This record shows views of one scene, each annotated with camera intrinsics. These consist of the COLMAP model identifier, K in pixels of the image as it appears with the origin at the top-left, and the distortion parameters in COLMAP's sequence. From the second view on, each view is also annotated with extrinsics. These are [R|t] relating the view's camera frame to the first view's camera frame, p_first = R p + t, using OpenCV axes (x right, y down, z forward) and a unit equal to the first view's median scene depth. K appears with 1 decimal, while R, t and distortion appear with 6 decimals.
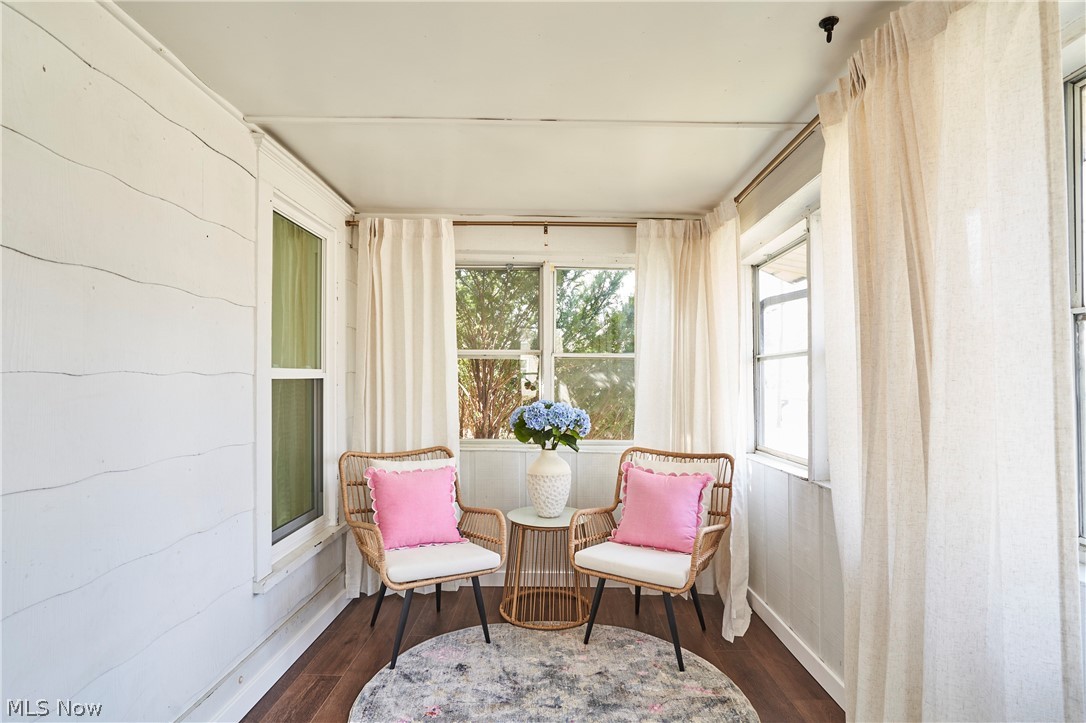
lens RADIAL K [[584.8, 0, 542.7], [0, 584.8, 366.1], [0, 0, 1]] dist [-0.031605, 0.003110]
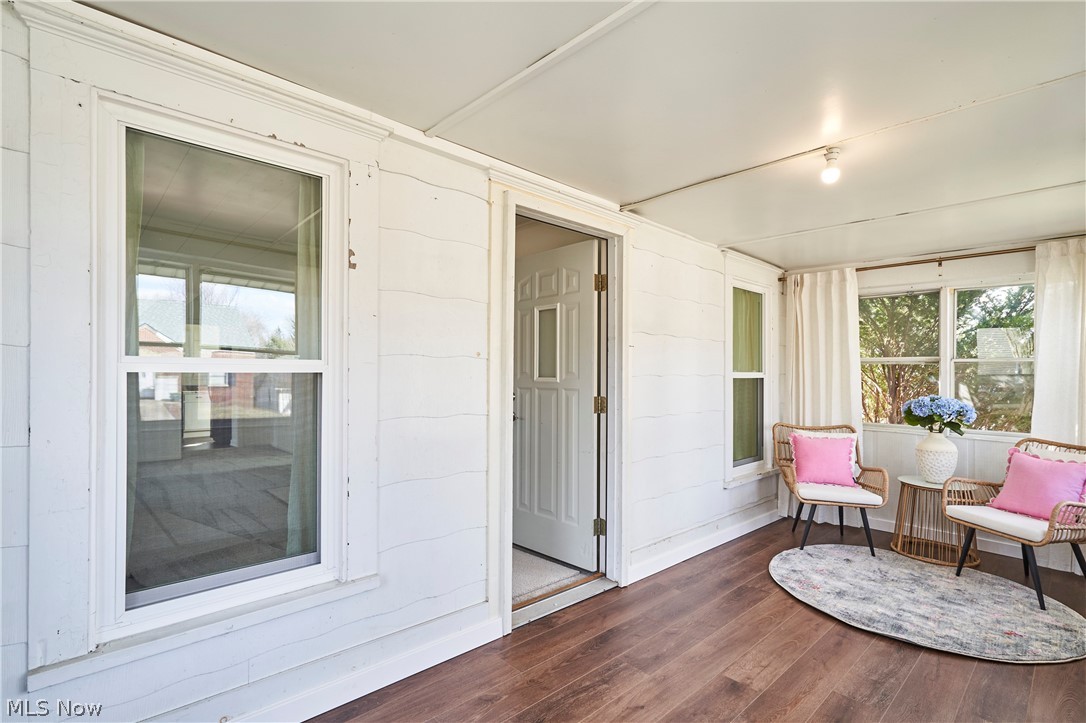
lens RADIAL K [[509.7, 0, 538.8], [0, 509.7, 372.9], [0, 0, 1]] dist [-0.016181, 0.000778]
pose [[0.692944, 0.000723, -0.720991, 0.222406], [0.005890, 0.999960, 0.006665, -0.006170], [0.720967, -0.008865, 0.692912, -0.464789]]
